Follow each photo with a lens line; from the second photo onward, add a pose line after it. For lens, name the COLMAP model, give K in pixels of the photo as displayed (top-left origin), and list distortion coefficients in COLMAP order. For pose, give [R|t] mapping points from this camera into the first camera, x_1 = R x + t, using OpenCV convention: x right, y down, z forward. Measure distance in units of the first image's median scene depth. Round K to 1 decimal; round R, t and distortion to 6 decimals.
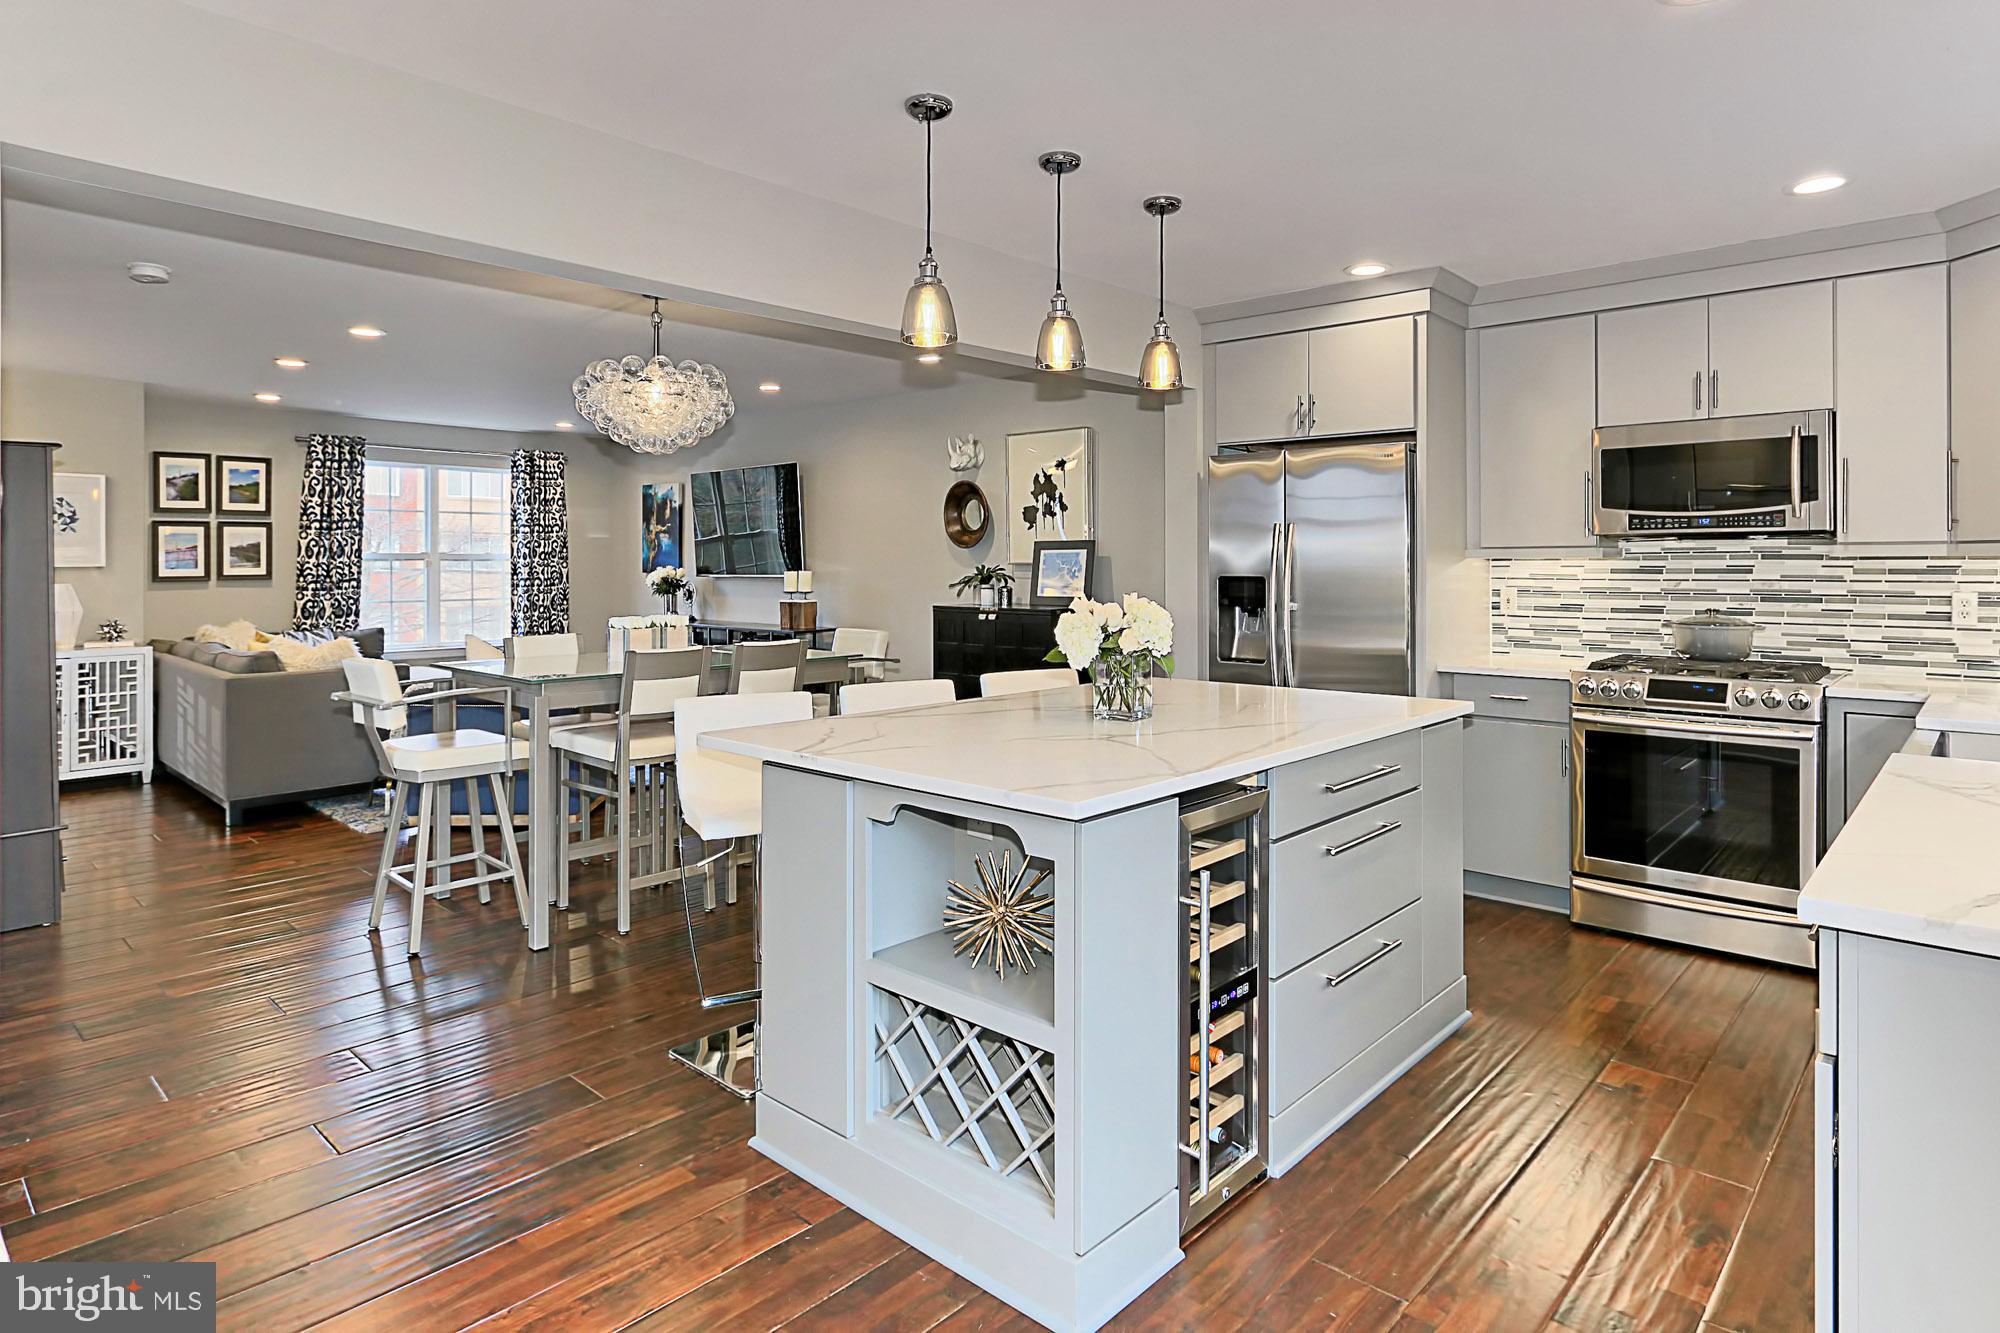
lens RADIAL K [[1103.5, 0, 965.9], [0, 1103.5, 563.2], [0, 0, 1]] dist [-0.013433, 0.002906]
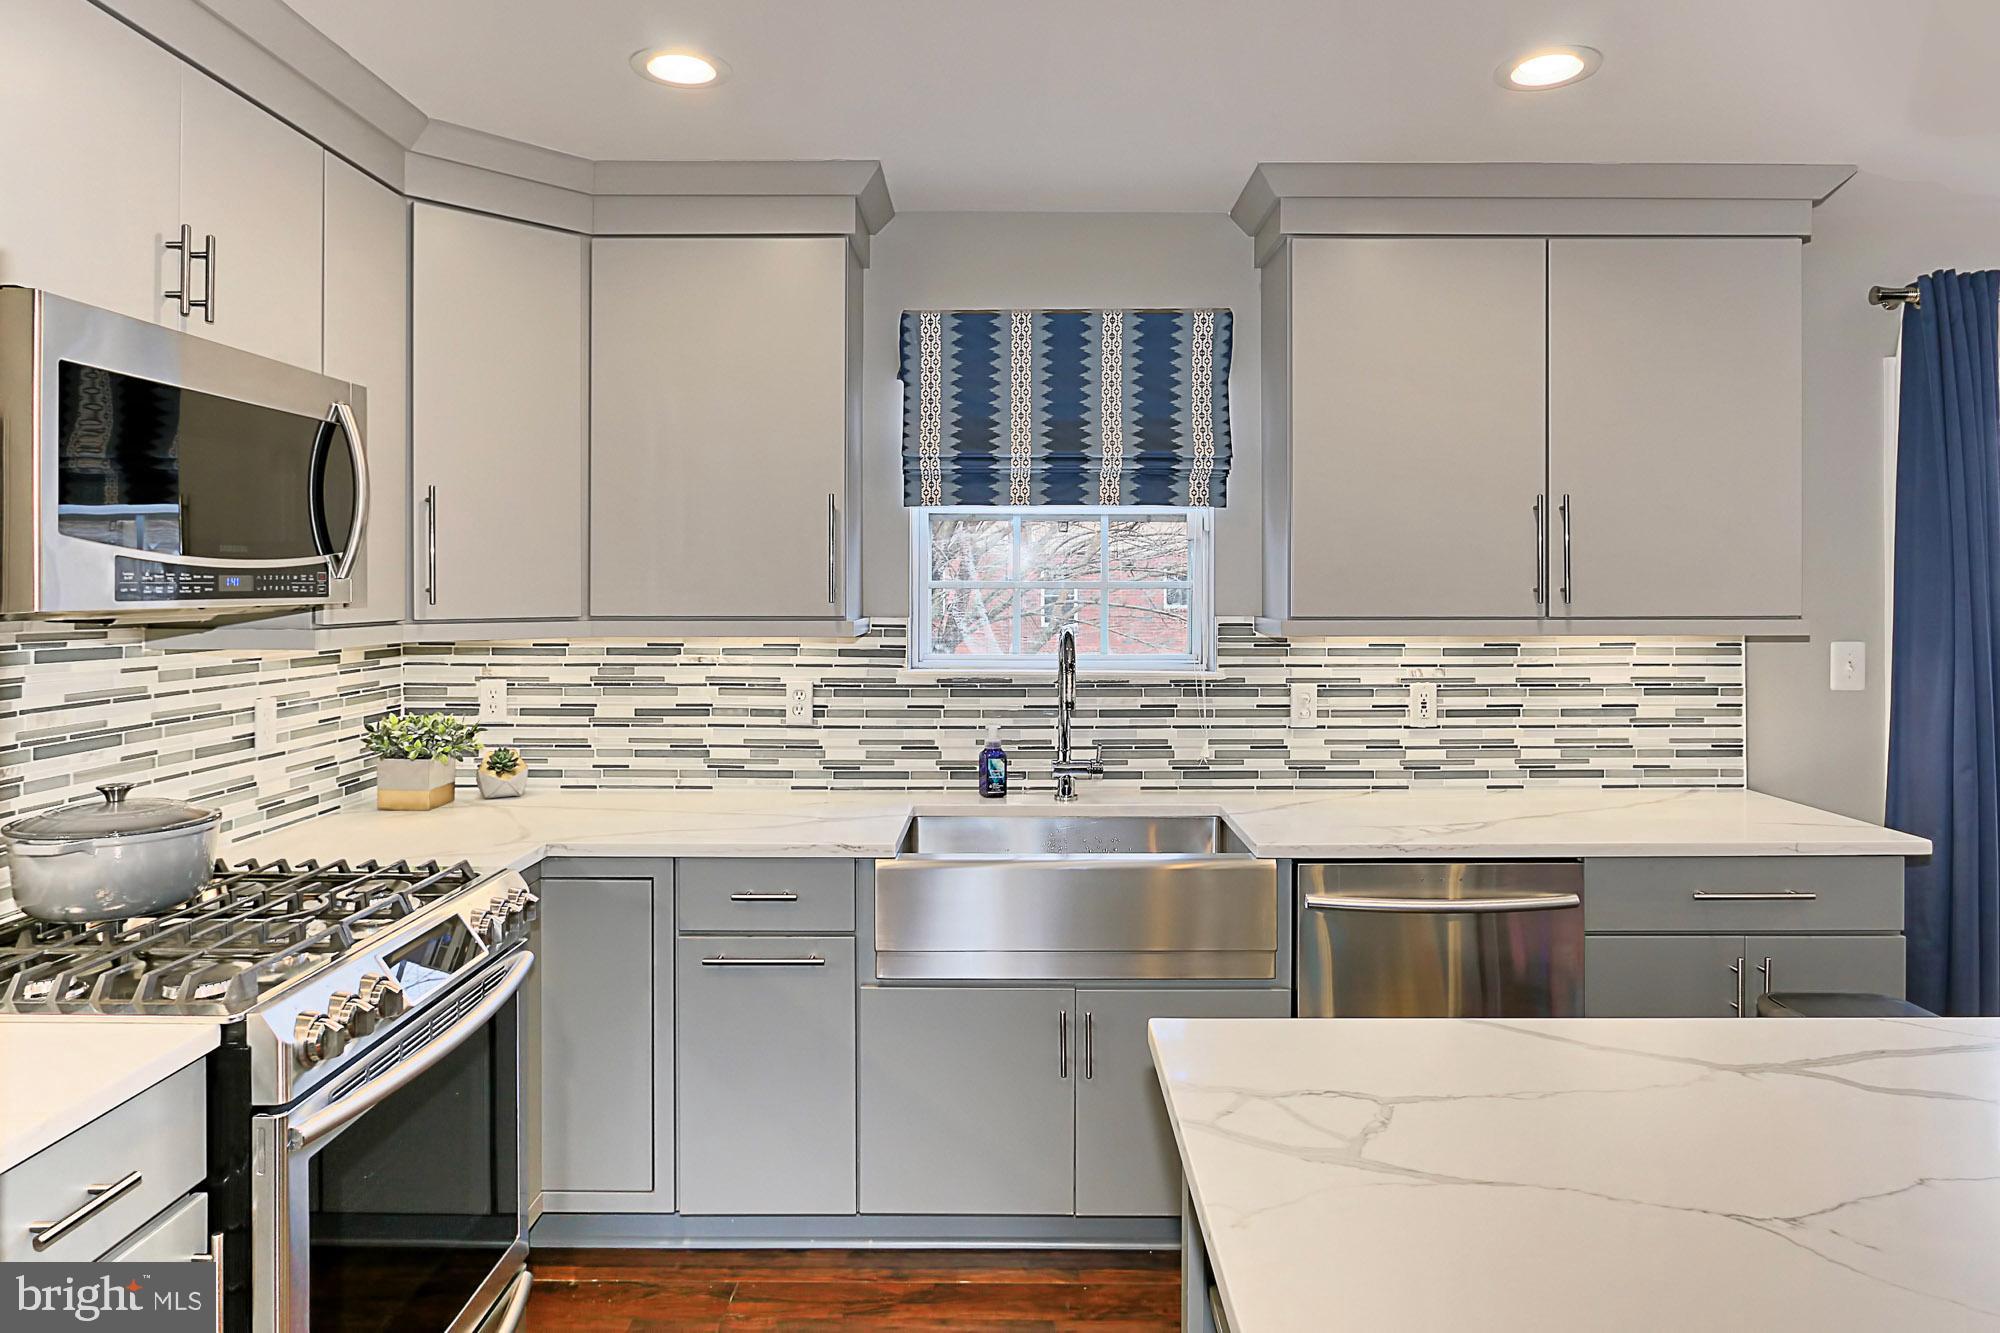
lens RADIAL K [[1122.4, 0, 1043.9], [0, 1122.4, 589.0], [0, 0, 1]] dist [-0.015782, 0.002283]
pose [[-0.702372, -0.000937, 0.711810, 0.115740], [-0.001840, 0.999998, -0.000499, -0.032095], [-0.711808, -0.001660, -0.702372, 0.968911]]
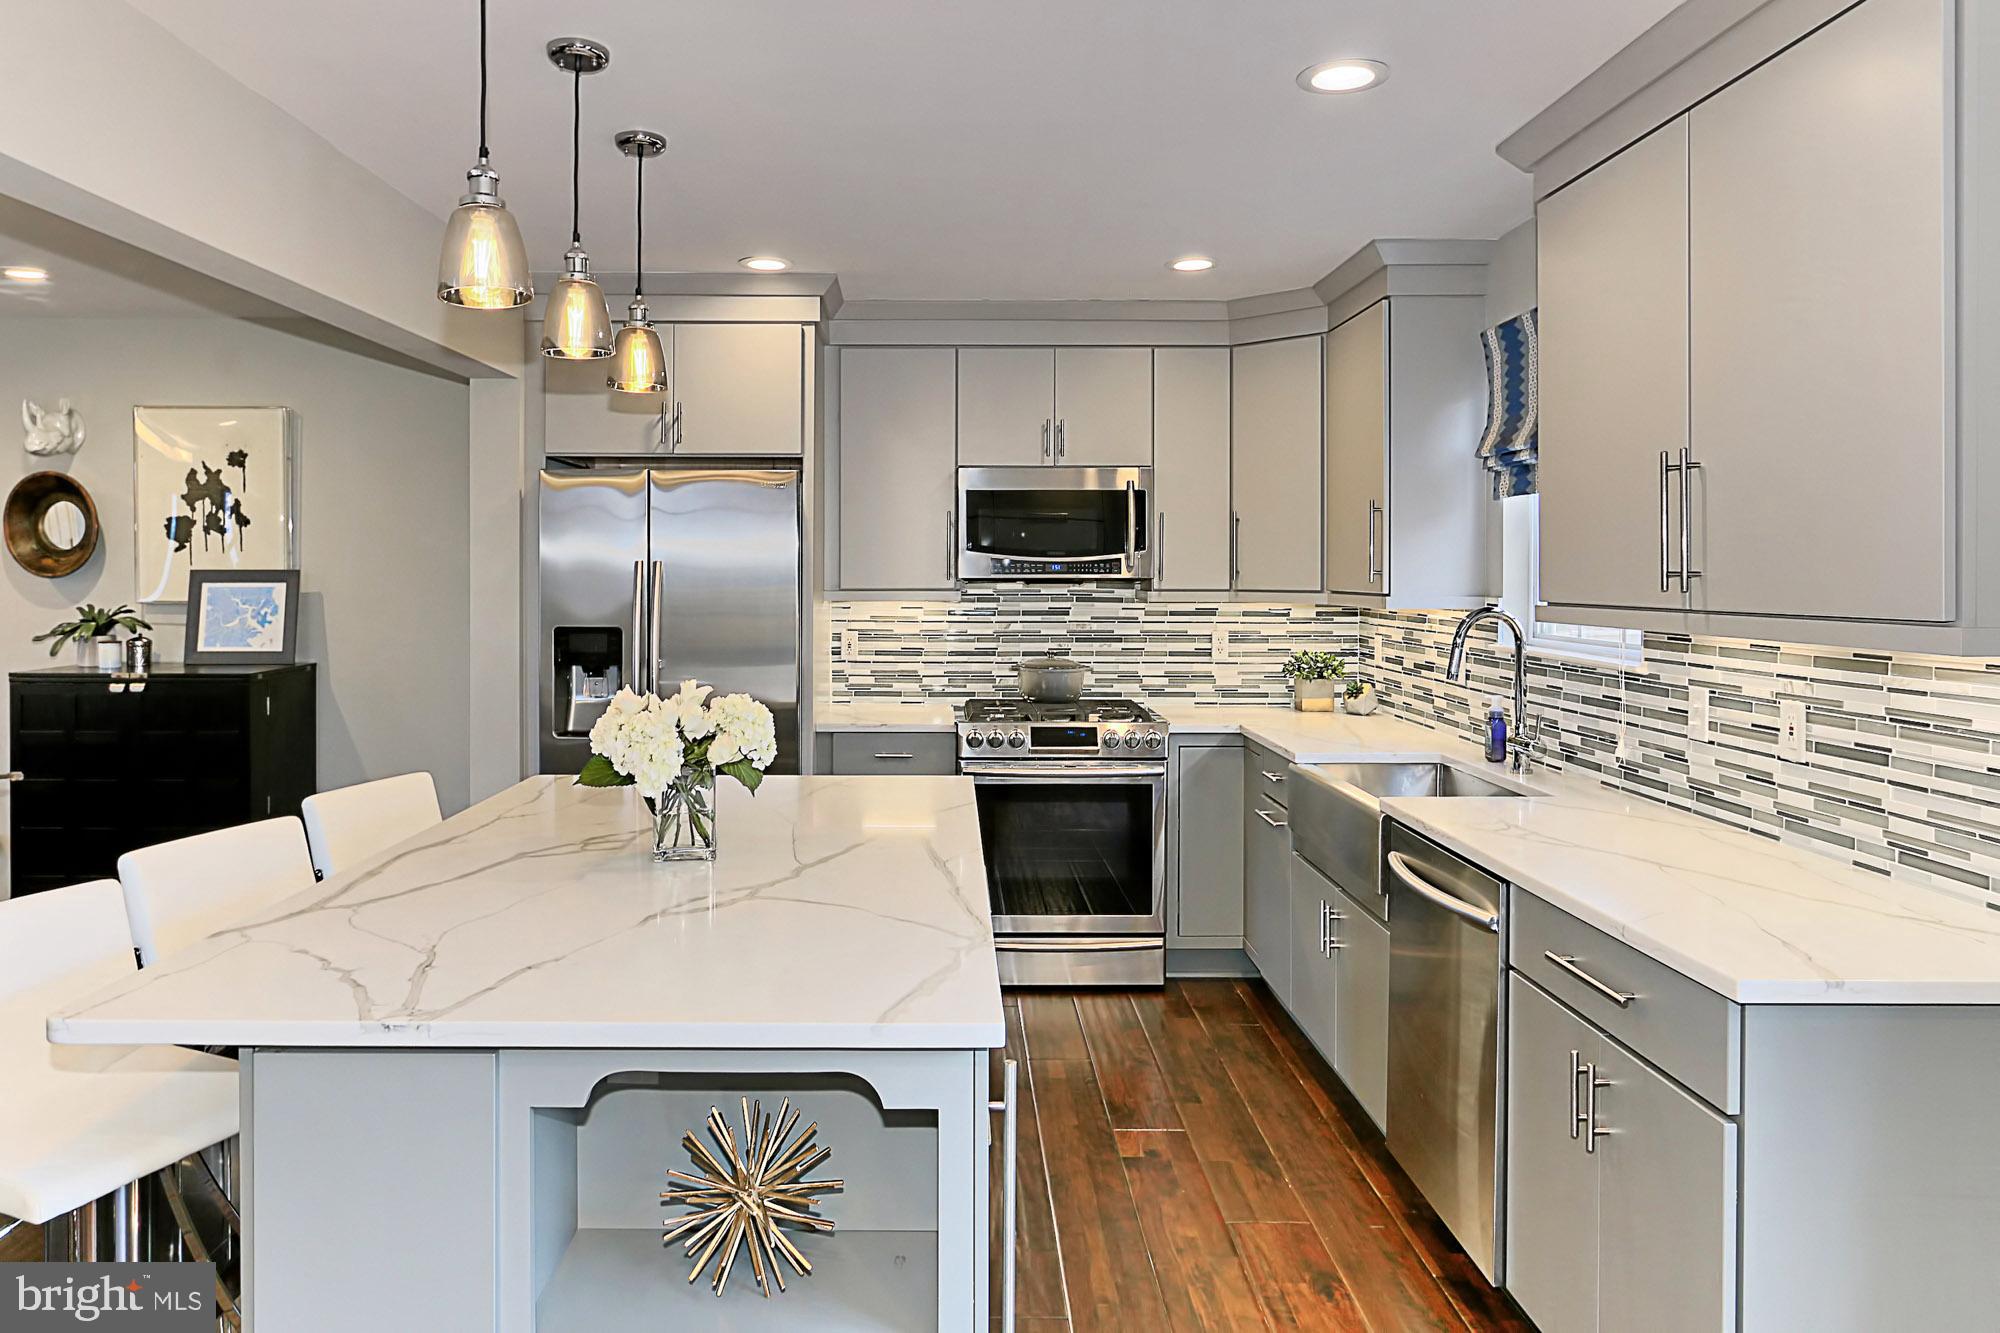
lens RADIAL K [[1290.8, 0, 885.8], [0, 1290.8, 574.2], [0, 0, 1]] dist [-0.017765, 0.014484]
pose [[0.730299, -0.000421, 0.683128, -0.239926], [-0.004253, 0.999978, 0.005163, -0.033810], [-0.683115, -0.006676, 0.730281, 0.208493]]
